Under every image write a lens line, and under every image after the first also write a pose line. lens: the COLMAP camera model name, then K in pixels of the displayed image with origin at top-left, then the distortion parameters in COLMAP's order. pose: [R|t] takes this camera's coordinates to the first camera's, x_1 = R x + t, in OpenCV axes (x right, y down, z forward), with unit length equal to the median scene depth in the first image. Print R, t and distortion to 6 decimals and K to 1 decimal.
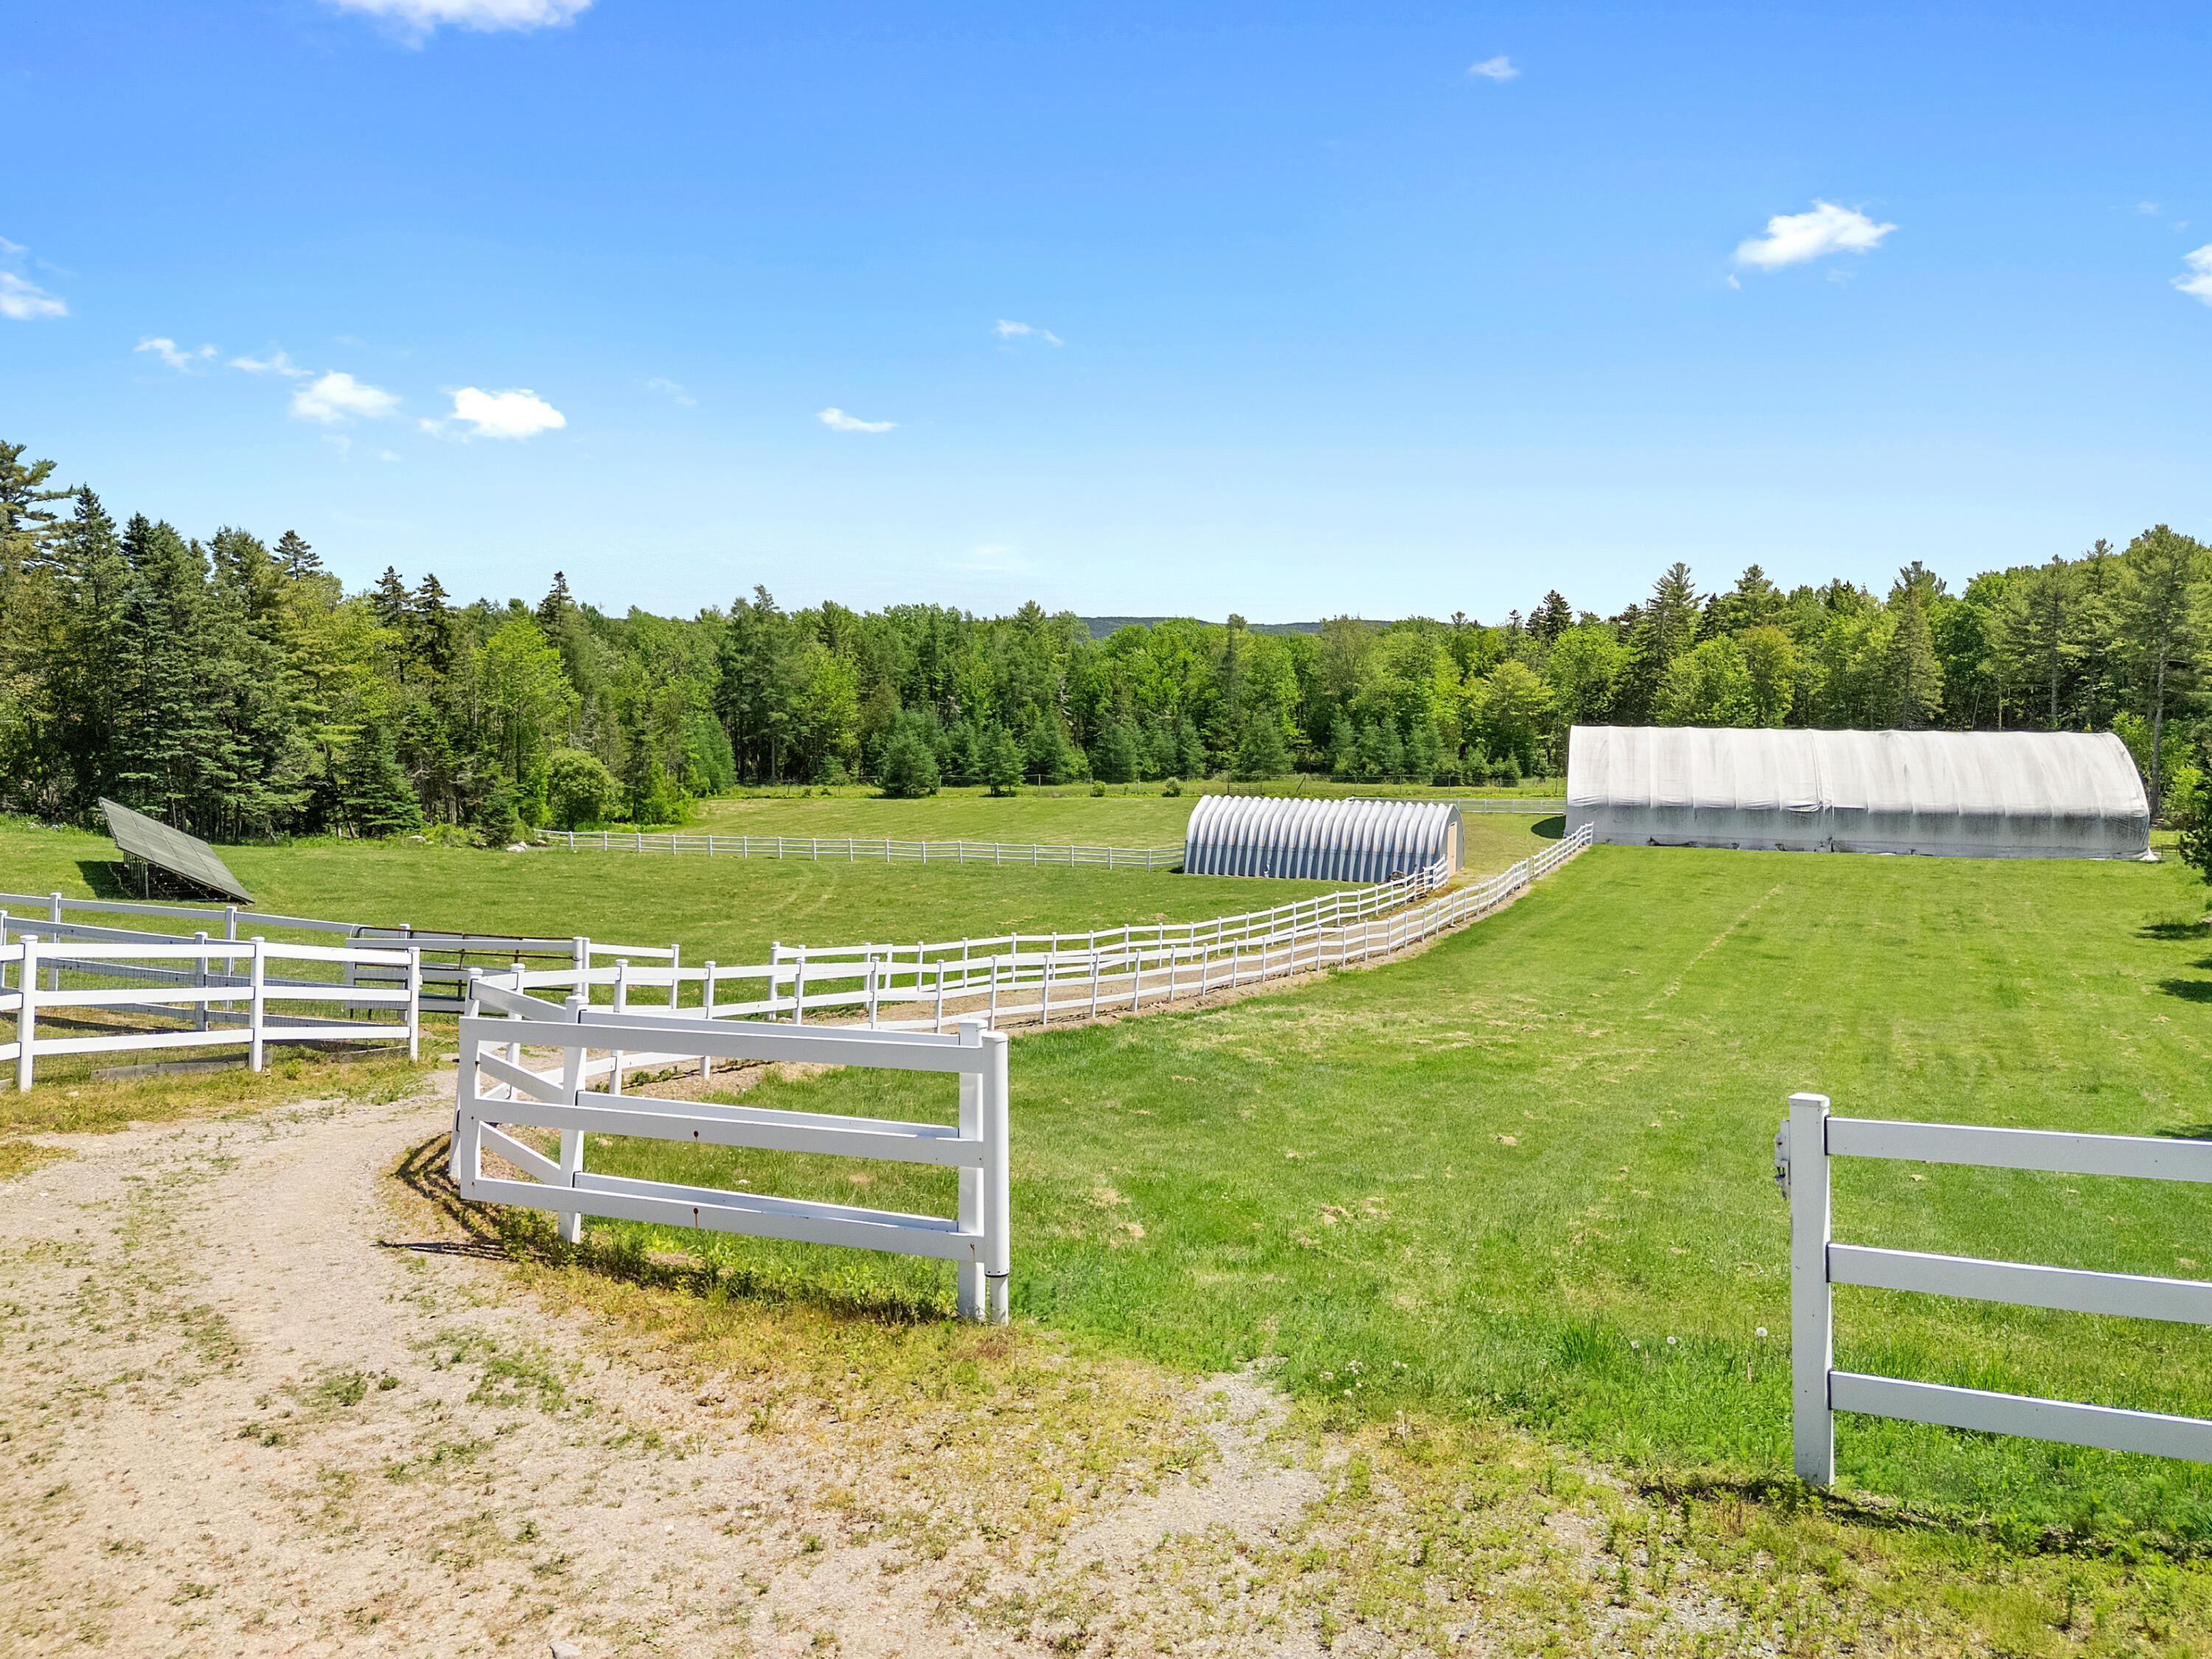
lens RADIAL K [[1693.0, 0, 1142.0], [0, 1693.0, 818.7], [0, 0, 1]] dist [0.175843, -0.489522]
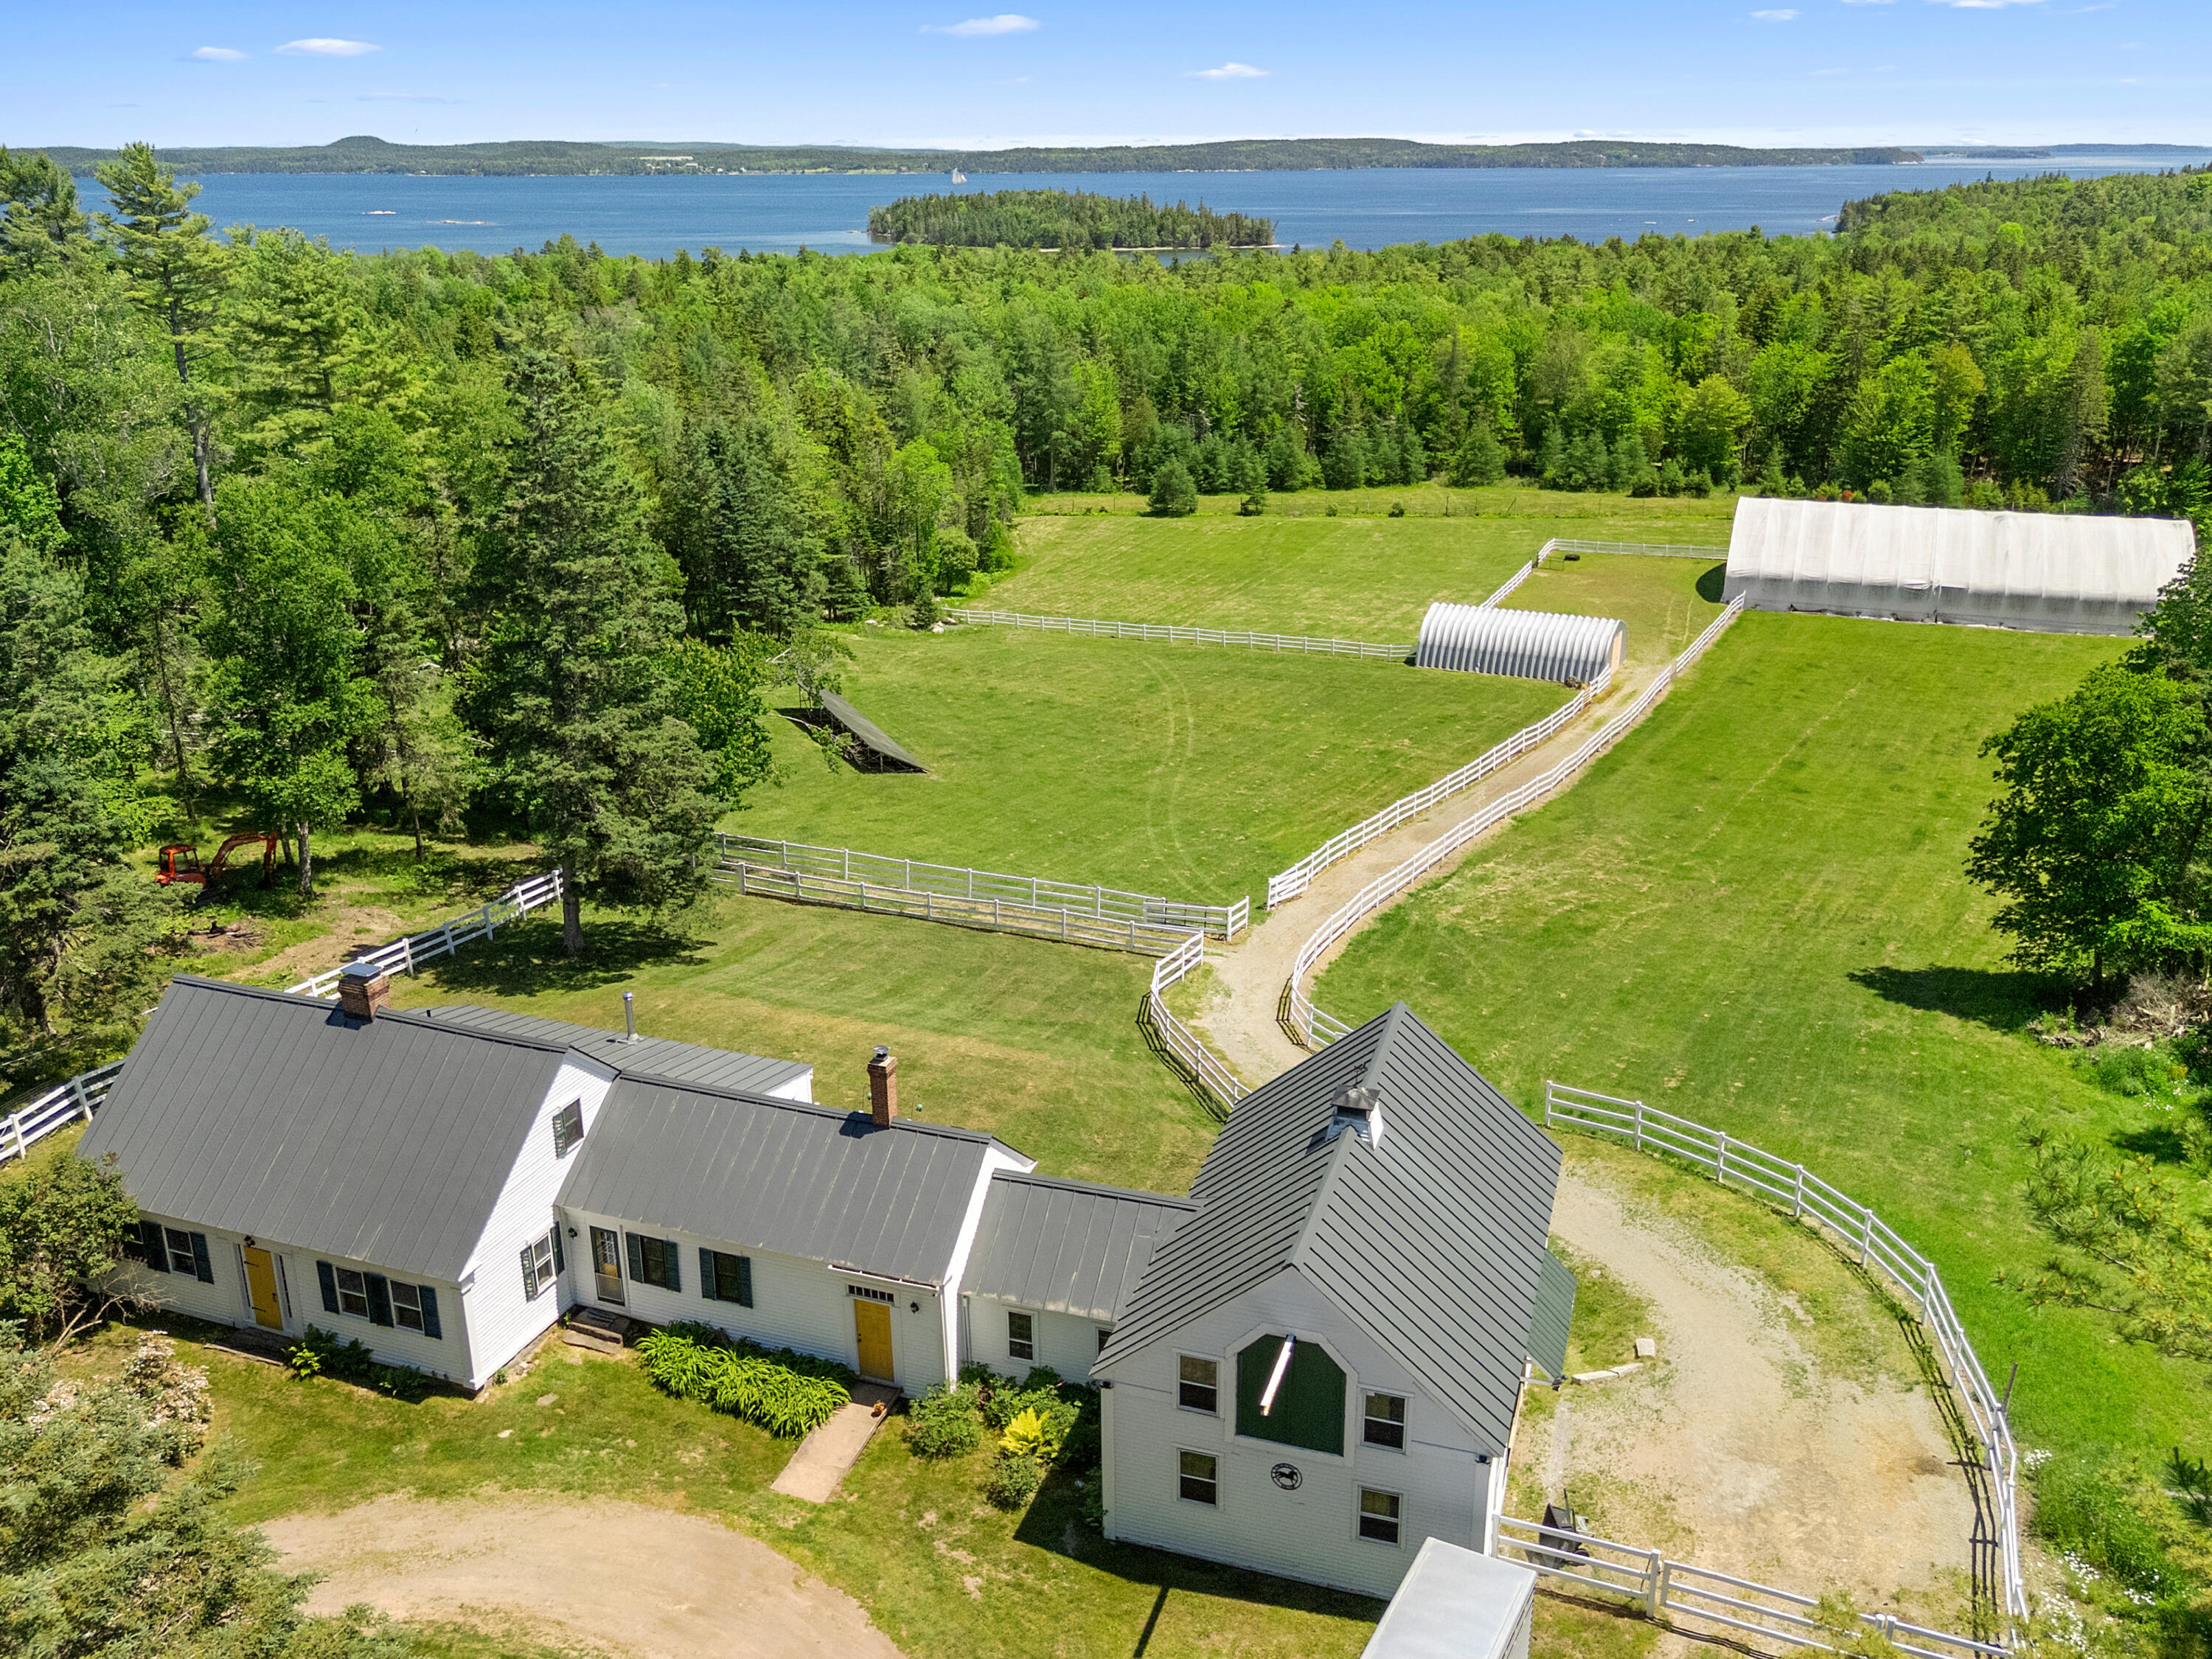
lens RADIAL K [[1785.9, 0, 1108.7], [0, 1785.9, 789.5], [0, 0, 1]] dist [0.060944, -0.144107]
pose [[0.992233, 0.029602, -0.120817, -0.022313], [-0.001259, 0.973609, 0.228218, -0.100322], [0.124384, -0.226293, 0.966085, -0.230604]]
